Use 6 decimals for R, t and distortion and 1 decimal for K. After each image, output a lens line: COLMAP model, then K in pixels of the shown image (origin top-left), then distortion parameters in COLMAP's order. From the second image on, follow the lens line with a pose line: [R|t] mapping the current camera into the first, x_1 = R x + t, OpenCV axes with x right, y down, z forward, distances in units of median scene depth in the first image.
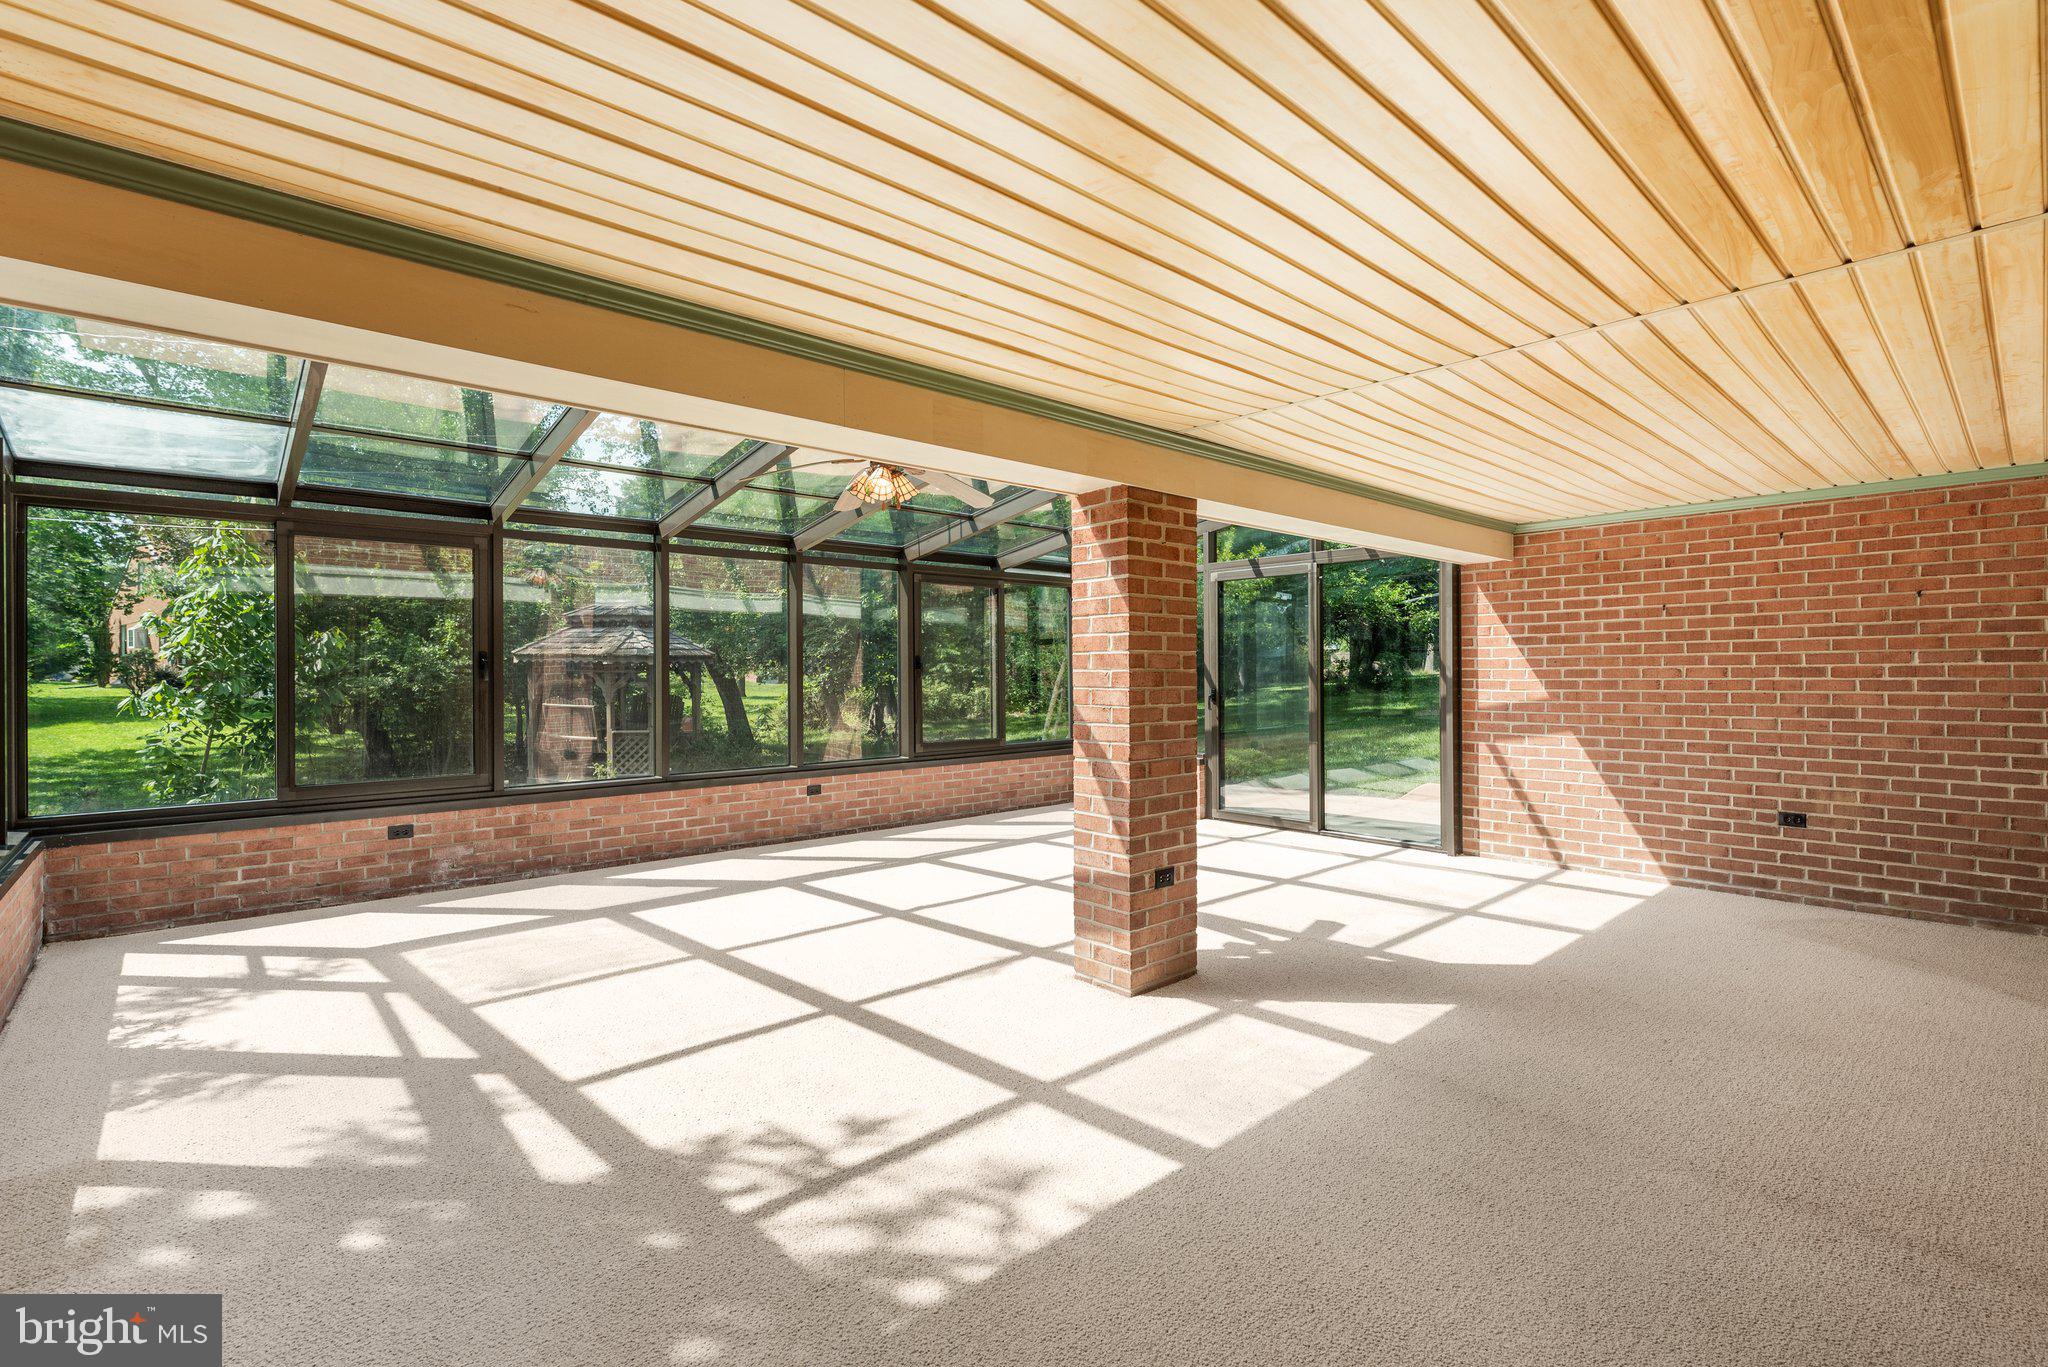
lens RADIAL K [[919.4, 0, 1030.2], [0, 919.4, 680.5], [0, 0, 1]] dist [0.005386, -0.000238]
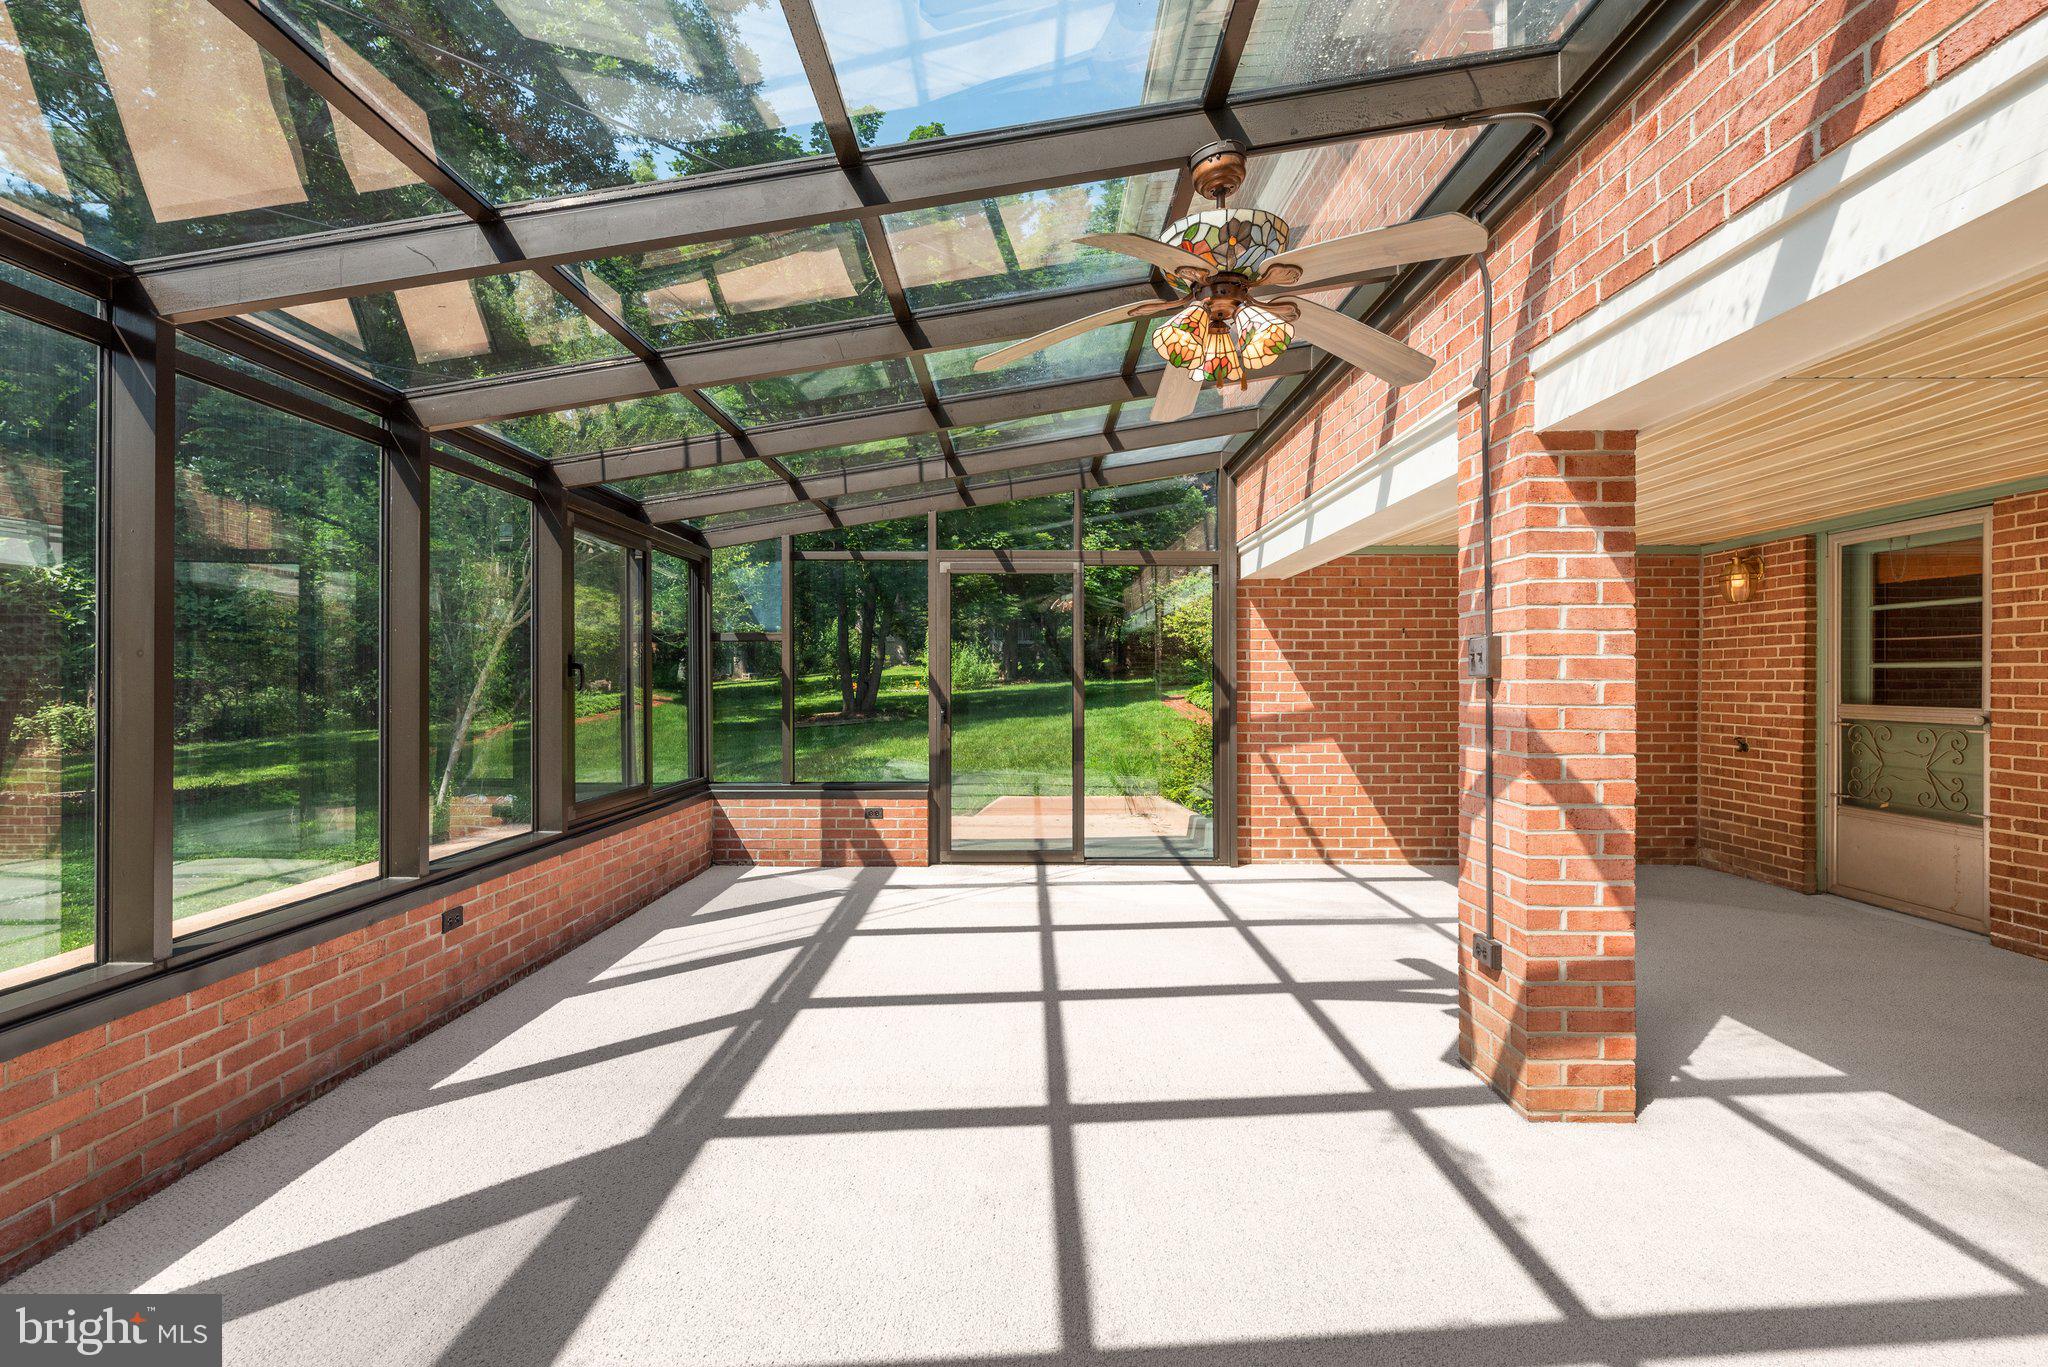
lens RADIAL K [[919.4, 0, 1028.2], [0, 919.4, 683.9], [0, 0, 1]] dist [0.005386, -0.000238]
pose [[0.669890, 0.004219, 0.742448, -0.480556], [0.002805, 0.999962, -0.008214, -0.002438], [-0.742455, 0.007585, 0.669853, 0.534570]]
